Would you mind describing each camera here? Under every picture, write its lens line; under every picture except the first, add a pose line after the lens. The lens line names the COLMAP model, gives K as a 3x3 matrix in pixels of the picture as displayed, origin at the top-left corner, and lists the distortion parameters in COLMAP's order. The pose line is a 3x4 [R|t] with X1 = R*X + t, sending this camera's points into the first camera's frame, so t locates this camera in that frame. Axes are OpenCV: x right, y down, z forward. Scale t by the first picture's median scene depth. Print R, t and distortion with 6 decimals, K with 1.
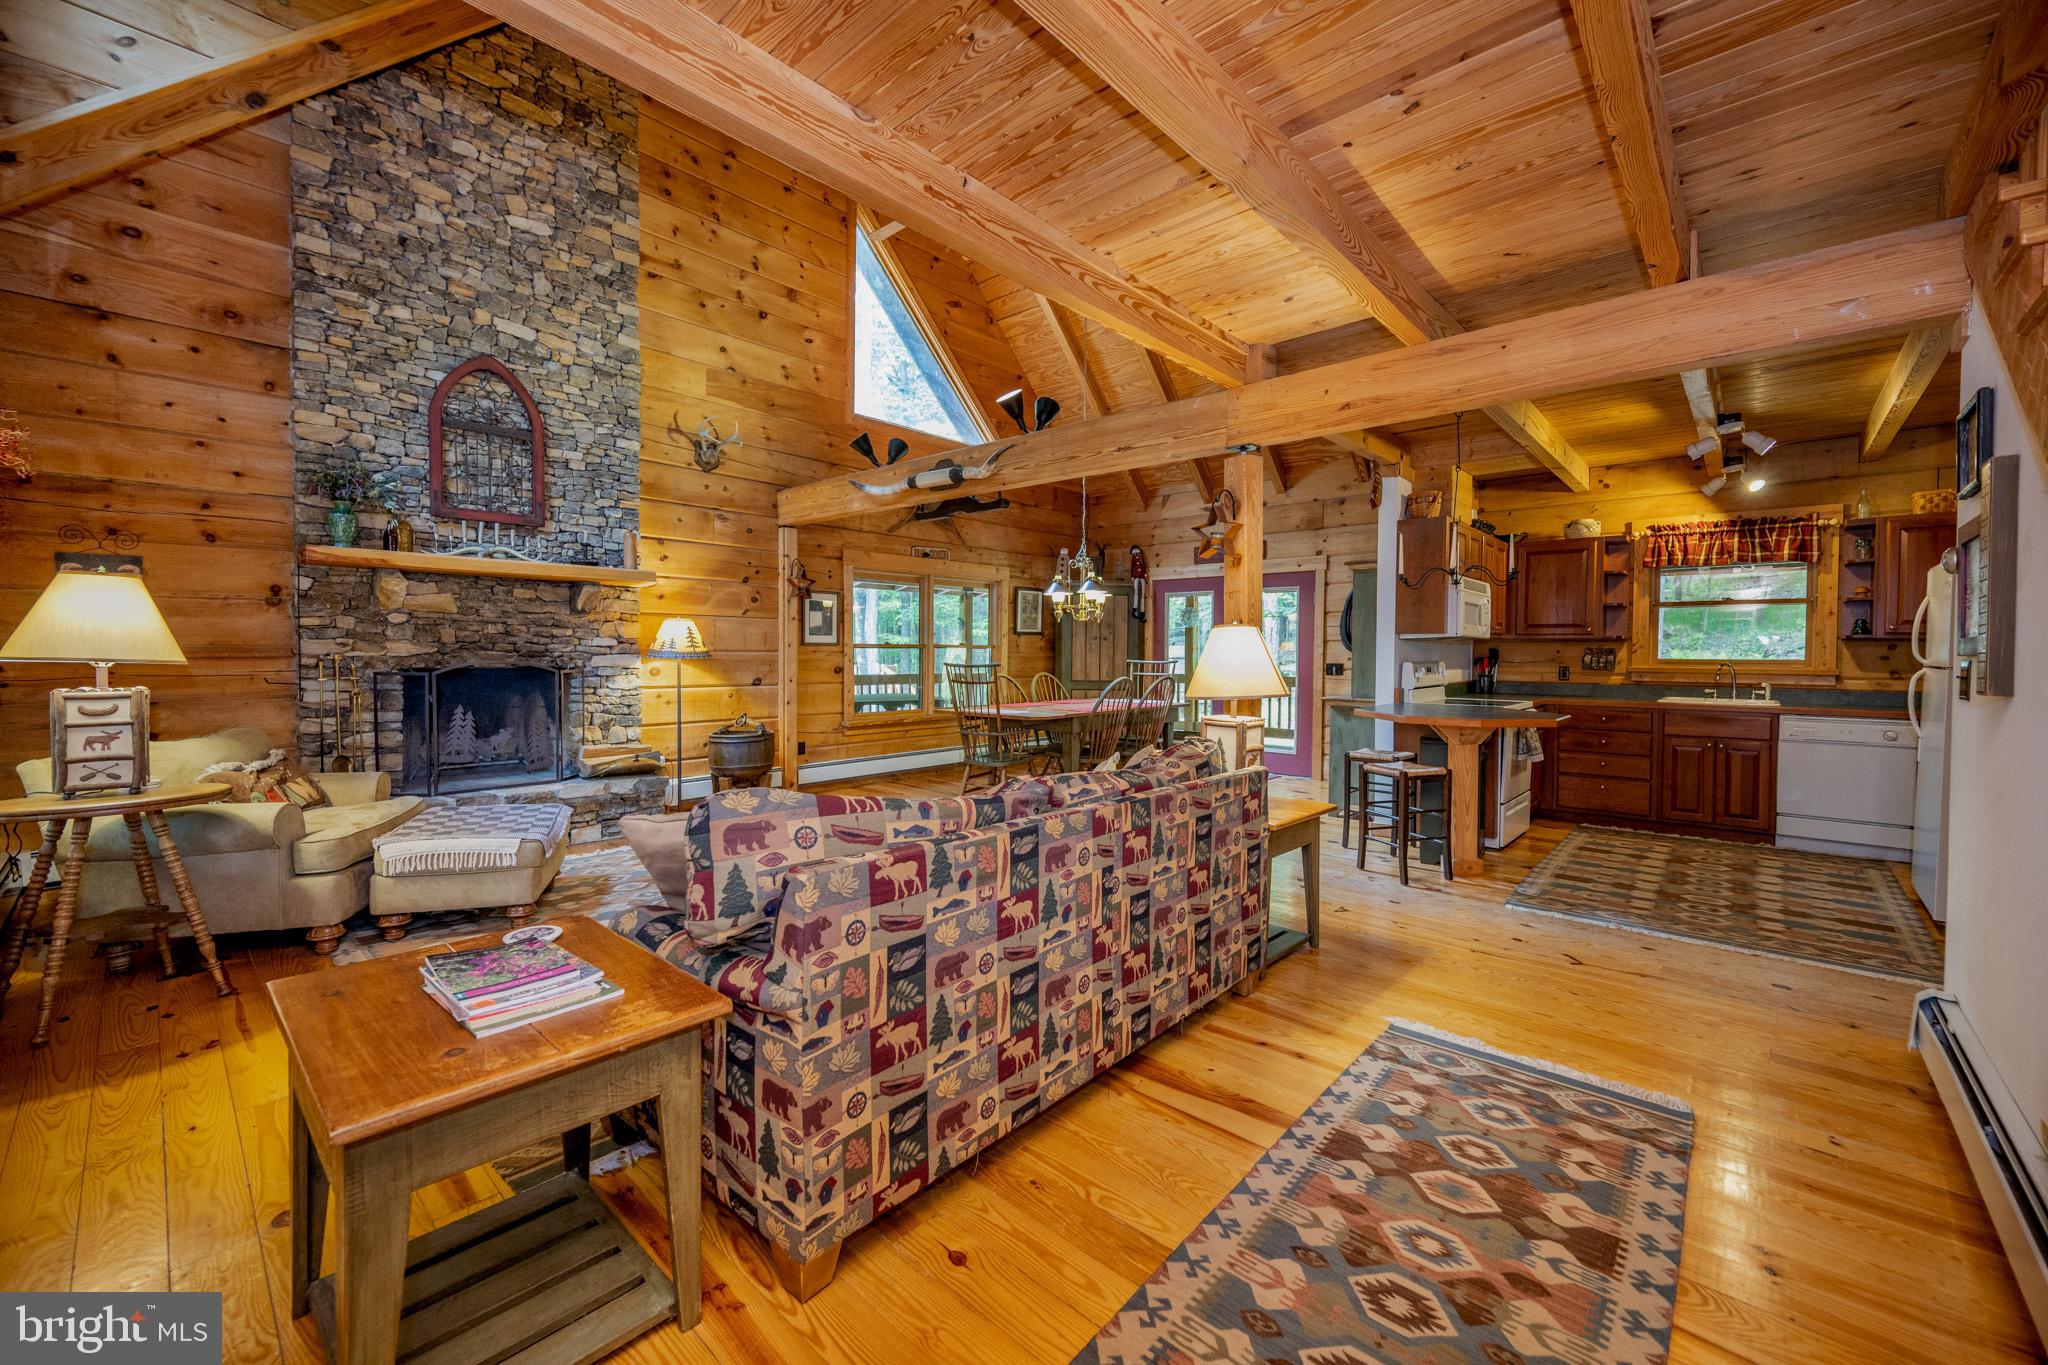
lens RADIAL K [[809.3, 0, 1022.9], [0, 809.3, 671.3], [0, 0, 1]] dist [-0.003120, 0.000832]
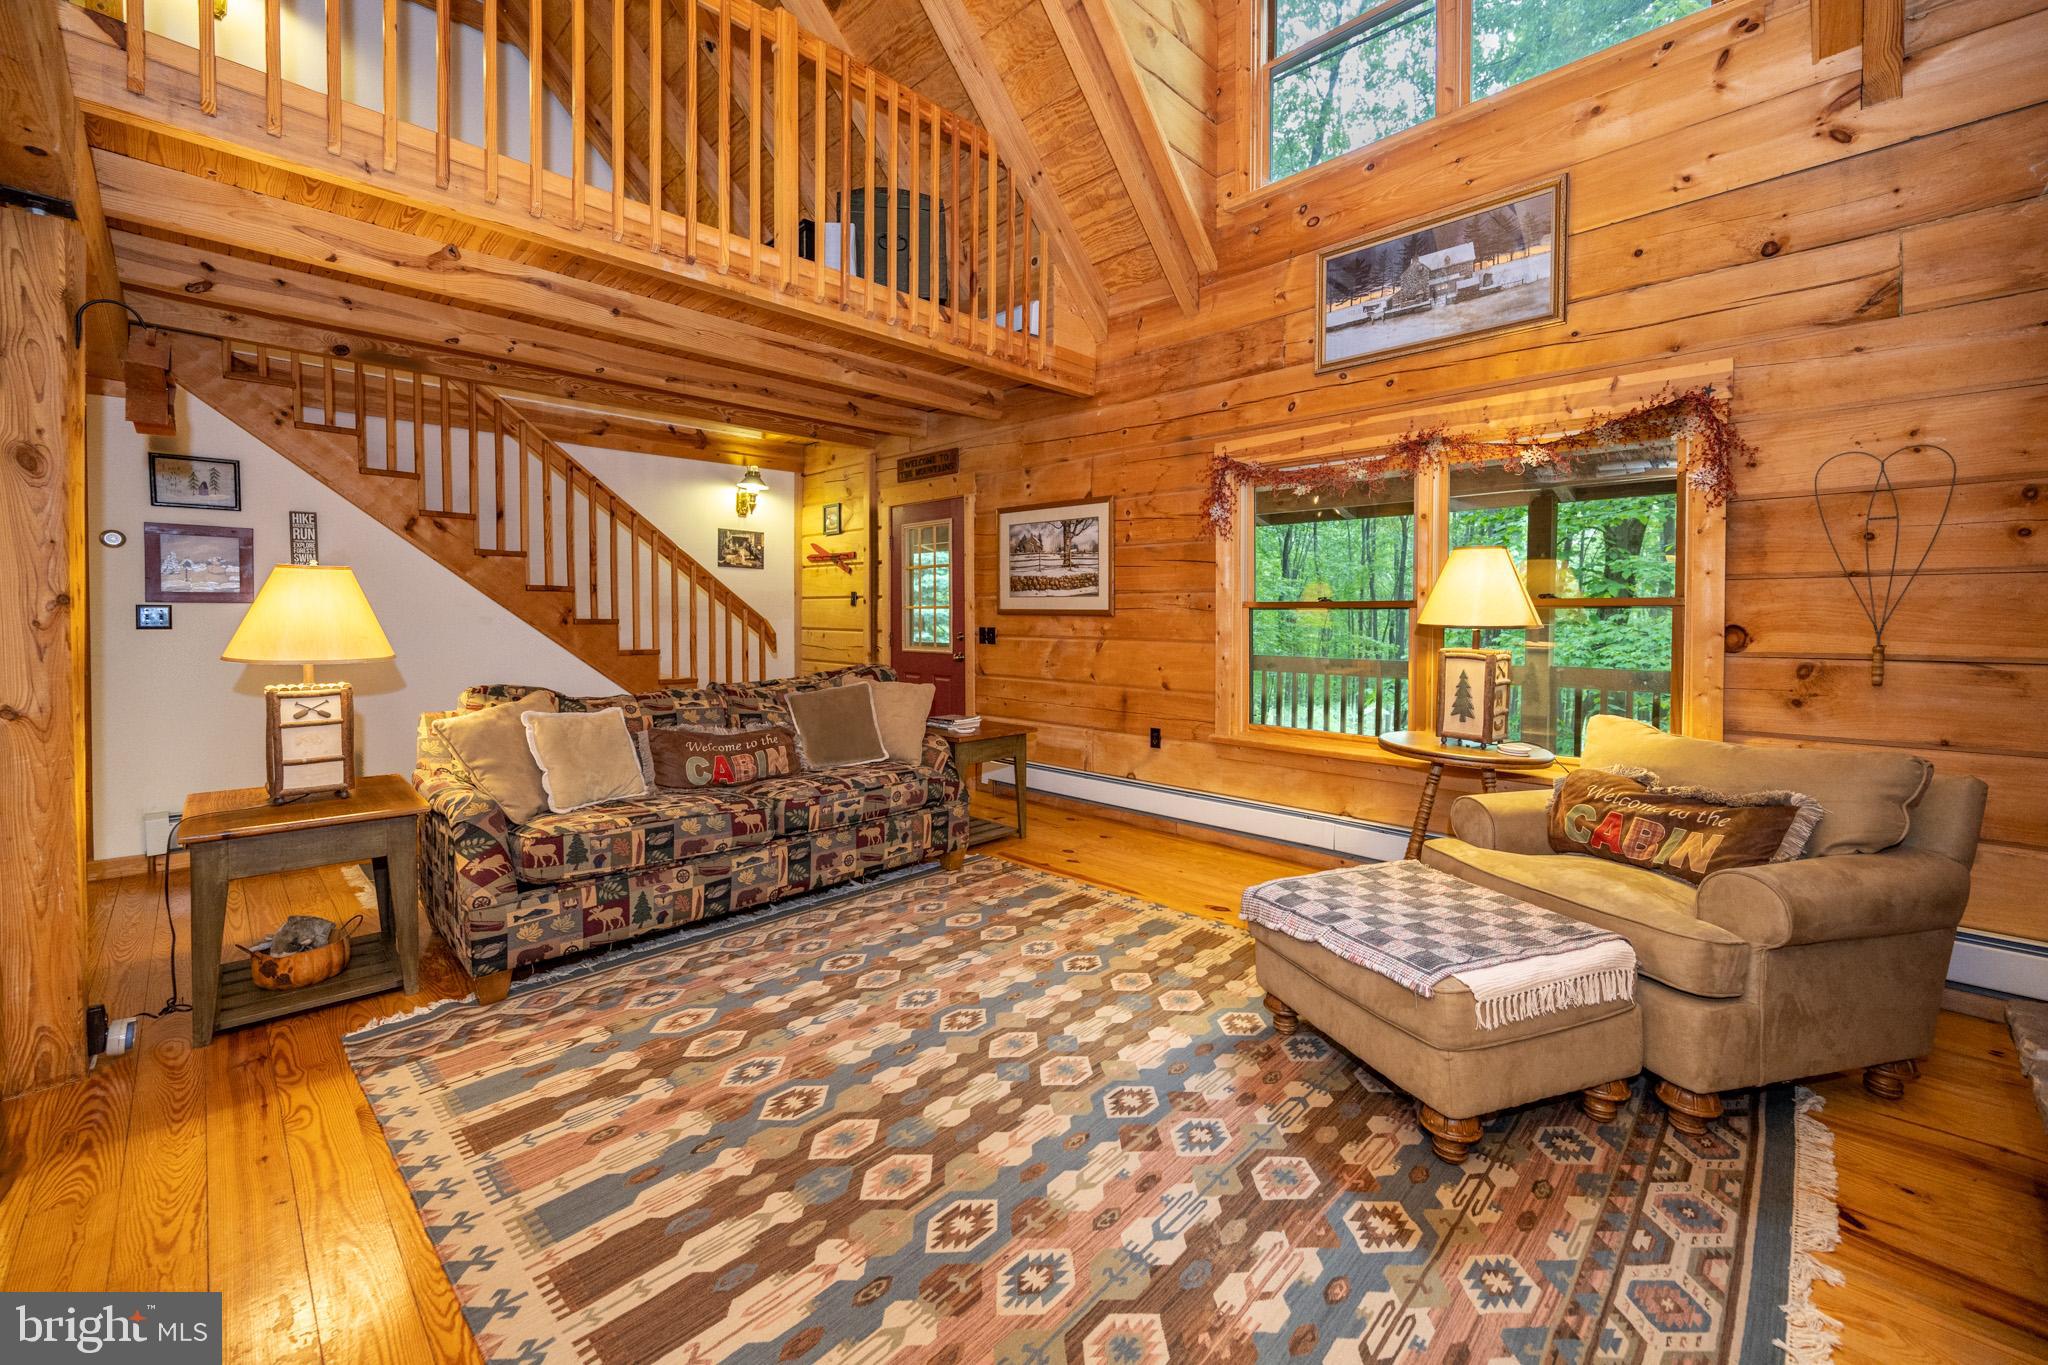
lens RADIAL K [[829.0, 0, 1035.5], [0, 829.0, 634.2], [0, 0, 1]] dist [0.000217, -0.000053]
pose [[-0.999391, -0.012207, 0.032678, -0.306700], [-0.010706, 0.998897, 0.045709, -0.025868], [-0.033200, 0.045331, -0.998420, 1.181903]]
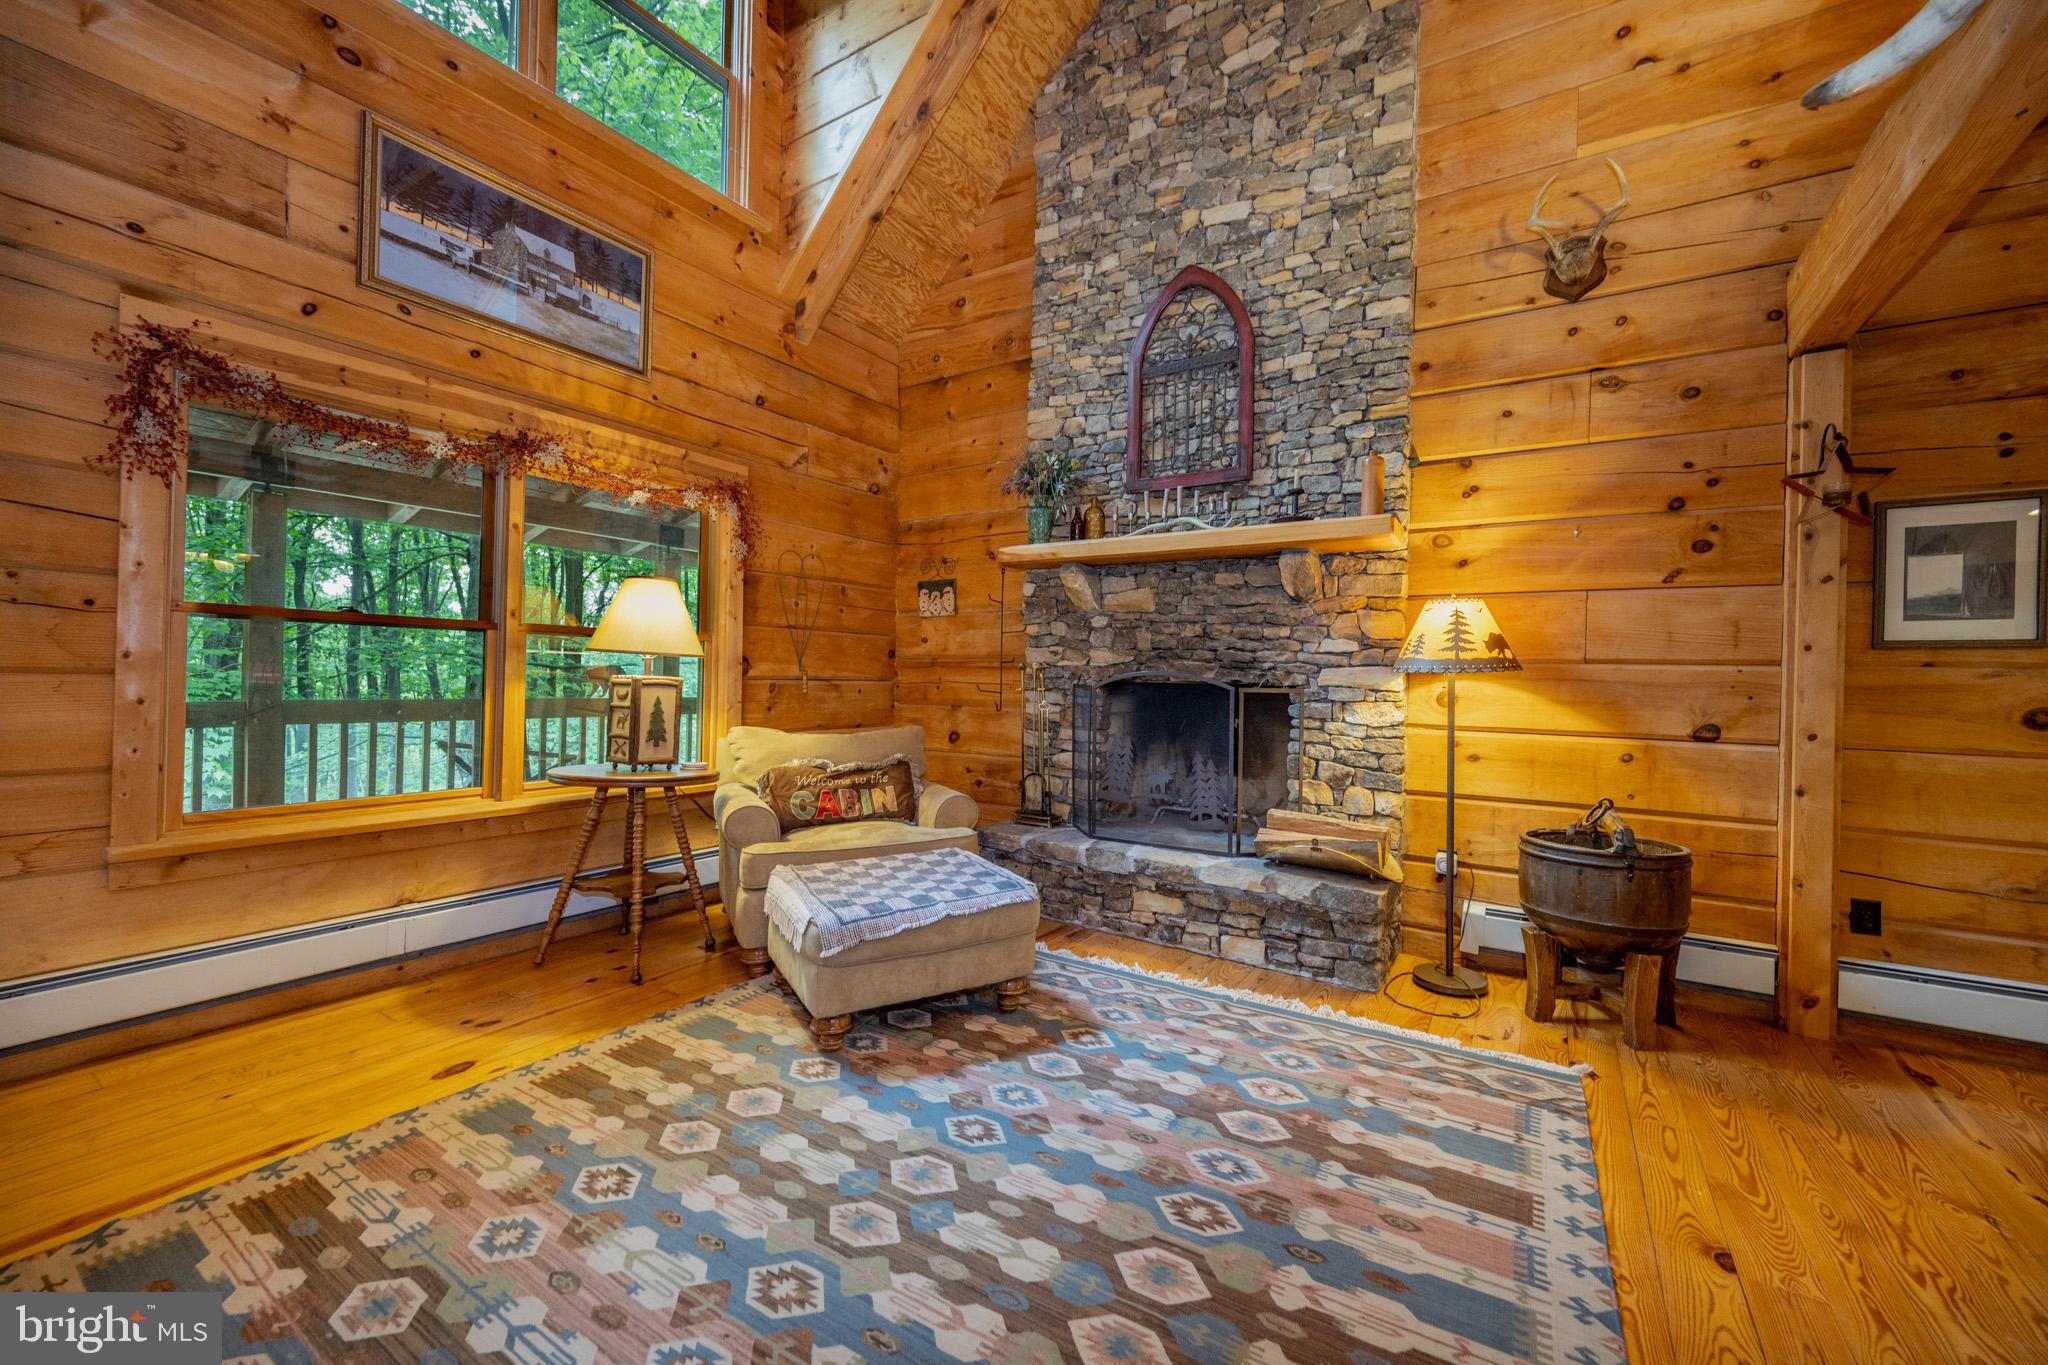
lens RADIAL K [[806.3, 0, 1024.0], [0, 806.3, 680.1], [0, 0, 1]] dist [-0.001314, -0.000155]
pose [[0.166663, 0.000569, -0.986014, 0.049216], [-0.044218, 0.998998, -0.006897, 0.004743], [0.985022, 0.044749, 0.166521, 0.730035]]
